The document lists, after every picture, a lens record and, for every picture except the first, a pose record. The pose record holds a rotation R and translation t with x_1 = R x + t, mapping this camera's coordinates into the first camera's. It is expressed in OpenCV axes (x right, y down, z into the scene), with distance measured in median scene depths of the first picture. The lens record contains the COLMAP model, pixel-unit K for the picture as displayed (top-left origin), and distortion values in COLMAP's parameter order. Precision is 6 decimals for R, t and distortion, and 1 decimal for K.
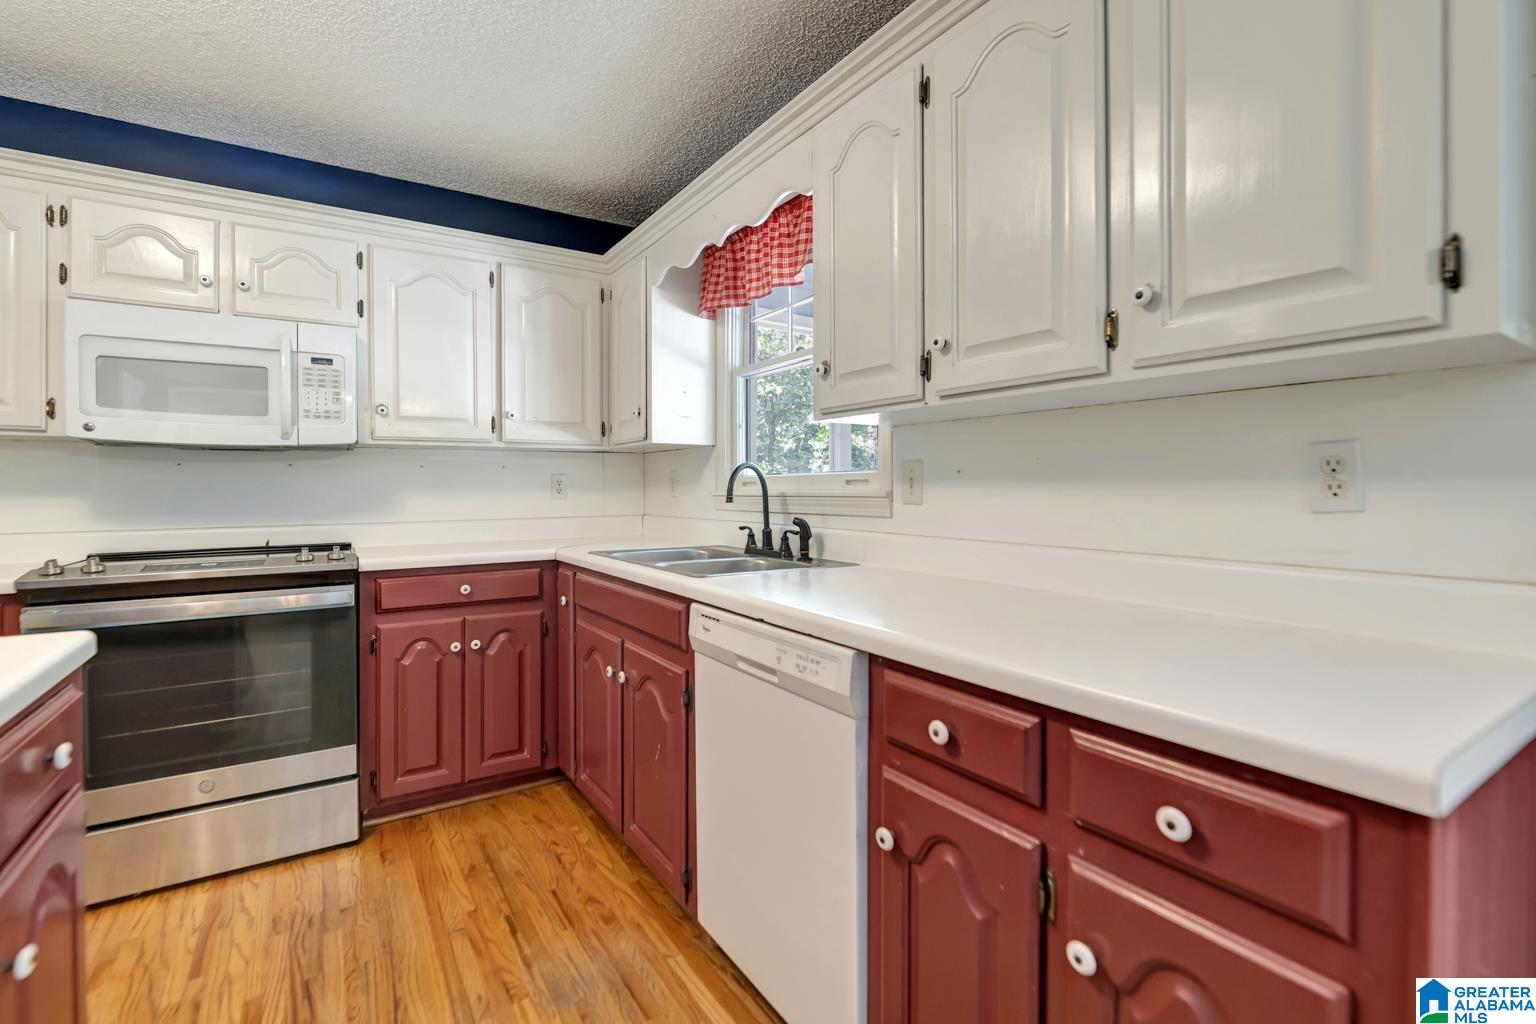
lens RADIAL K [[702.9, 0, 766.0], [0, 702.9, 509.2], [0, 0, 1]] dist [-0.019913, -0.000720]
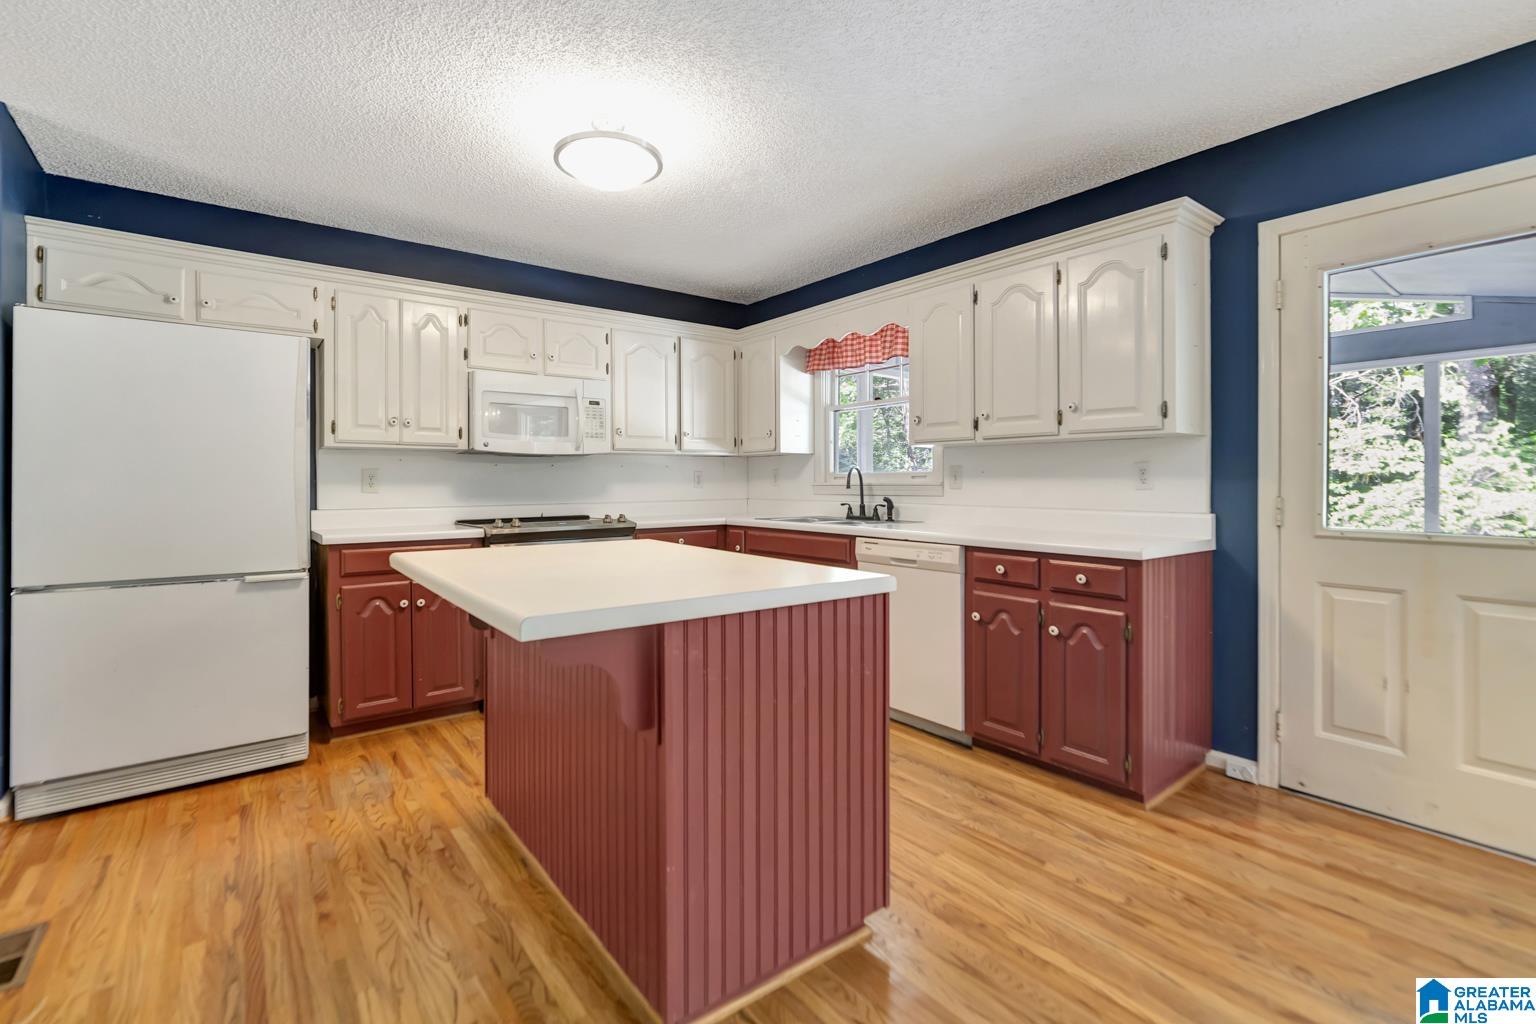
lens RADIAL K [[702.9, 0, 769.5], [0, 702.9, 499.4], [0, 0, 1]] dist [-0.019913, -0.000720]
pose [[0.996663, -0.001251, 0.081622, -0.385256], [0.001686, 0.999985, -0.005268, 0.026107], [-0.081614, 0.005388, 0.996649, -0.729575]]
